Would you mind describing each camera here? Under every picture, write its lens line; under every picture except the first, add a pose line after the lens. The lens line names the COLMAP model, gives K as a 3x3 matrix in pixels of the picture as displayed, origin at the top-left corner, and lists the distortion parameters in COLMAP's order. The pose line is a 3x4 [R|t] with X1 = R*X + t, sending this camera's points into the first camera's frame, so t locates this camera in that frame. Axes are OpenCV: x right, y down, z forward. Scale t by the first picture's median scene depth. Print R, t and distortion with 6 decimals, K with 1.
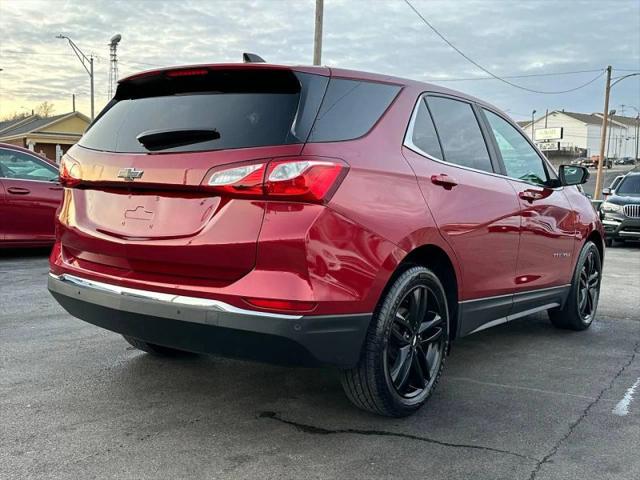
lens RADIAL K [[667.4, 0, 320.5], [0, 667.4, 248.2], [0, 0, 1]] dist [0.211120, -0.493961]
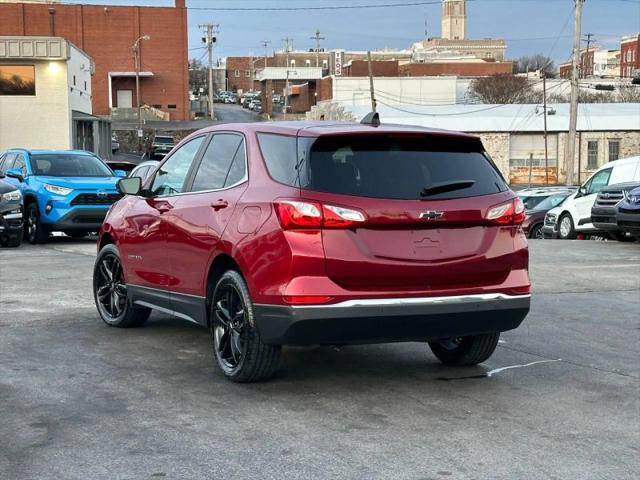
lens RADIAL K [[1207.5, 0, 320.0], [0, 1207.5, 240.0], [0, 0, 1]] dist [0.120680, 0.104184]
pose [[0.447076, -0.088880, 0.890070, -2.166648], [0.089690, 0.994491, 0.054256, -0.178960], [-0.889988, 0.055574, 0.452584, 0.076996]]
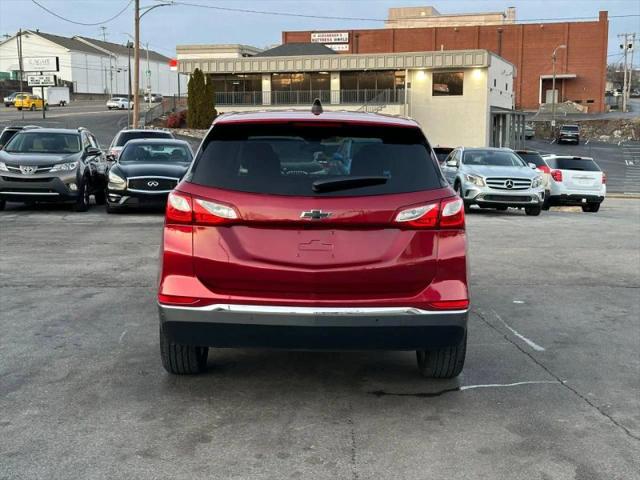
lens RADIAL K [[894.4, 0, 320.0], [0, 894.4, 240.0], [0, 0, 1]] dist [0.195585, -0.409497]
pose [[0.781733, -0.088539, 0.617296, -1.073966], [0.065291, 0.996050, 0.060181, -0.135180], [-0.620186, -0.006742, 0.784426, -0.226307]]
